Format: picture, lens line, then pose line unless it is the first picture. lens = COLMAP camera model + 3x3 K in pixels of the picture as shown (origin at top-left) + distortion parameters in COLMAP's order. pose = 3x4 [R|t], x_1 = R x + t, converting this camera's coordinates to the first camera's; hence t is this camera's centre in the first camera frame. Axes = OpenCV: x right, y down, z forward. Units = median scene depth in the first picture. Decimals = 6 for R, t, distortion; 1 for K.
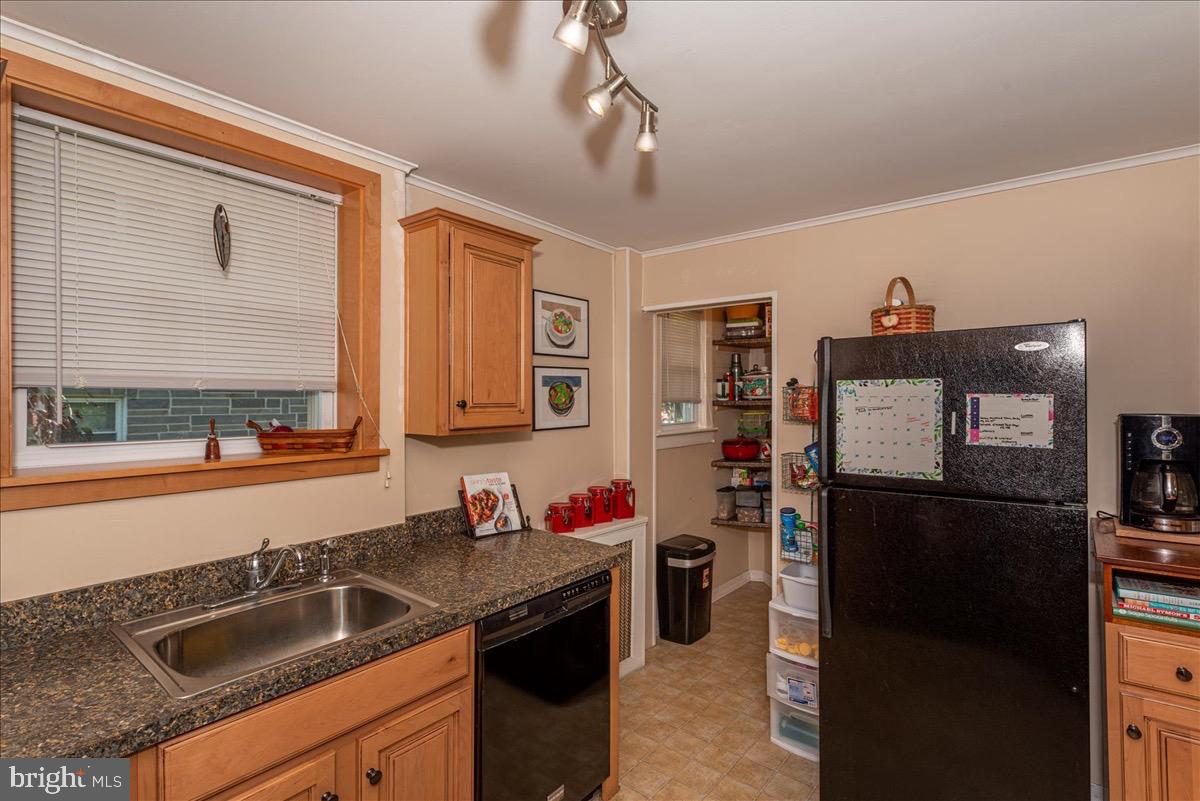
lens RADIAL K [[572.9, 0, 600.0], [0, 572.9, 400.5], [0, 0, 1]] dist [0.001018, 0.000312]
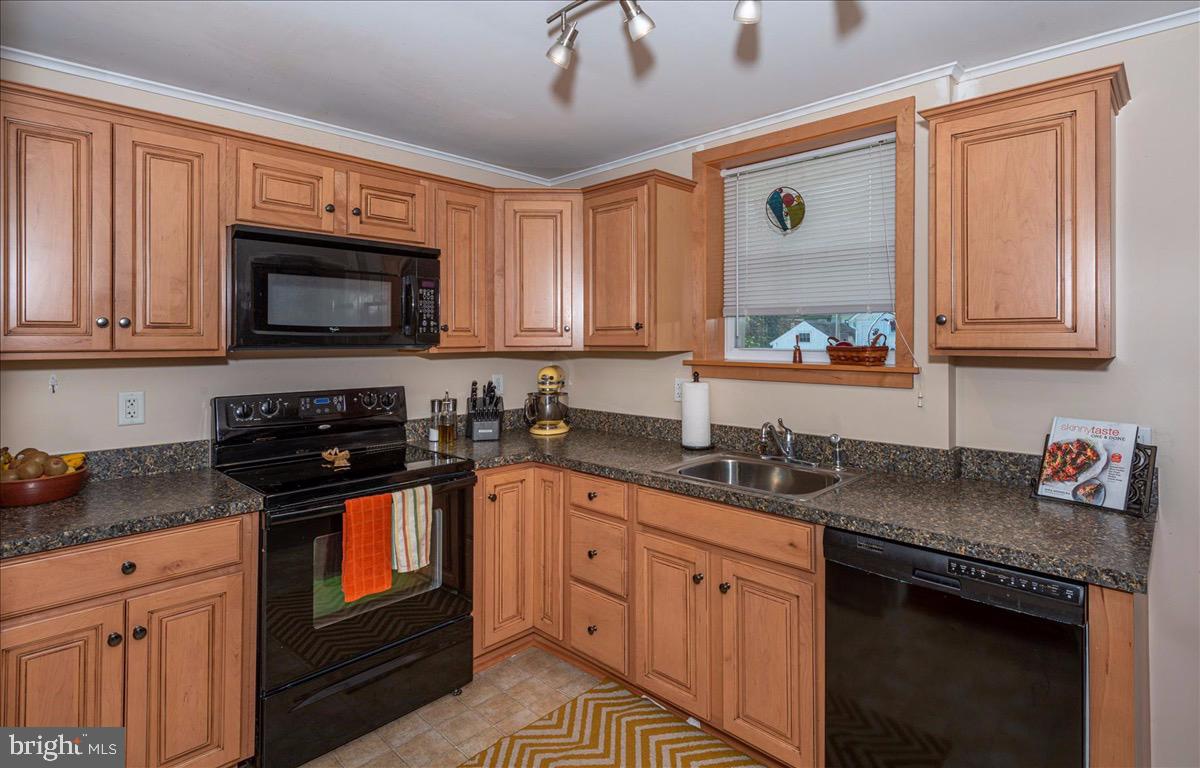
lens RADIAL K [[582.6, 0, 624.3], [0, 582.6, 338.6], [0, 0, 1]] dist [0.001284, -0.000136]
pose [[-0.071471, -0.004442, -0.997433, 0.660406], [-0.011509, 0.999927, -0.003629, 0.042611], [0.997376, 0.011220, -0.071517, 0.553311]]
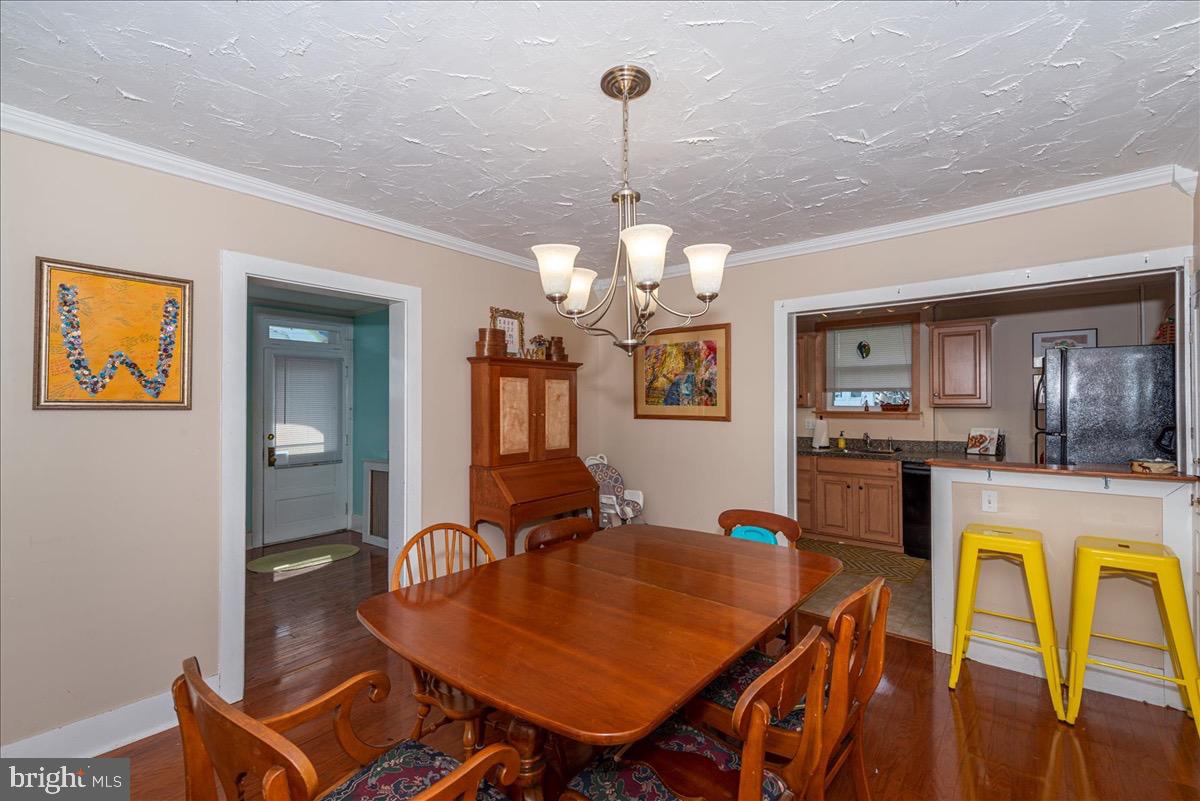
lens RADIAL K [[522.5, 0, 600.0], [0, 522.5, 400.5], [0, 0, 1]] dist [0.023120, 0.000029]
pose [[-0.002946, -0.012613, -0.999916, 2.095048], [-0.008486, 0.999885, -0.012588, 0.074055], [0.999960, 0.008449, -0.003052, -0.509550]]
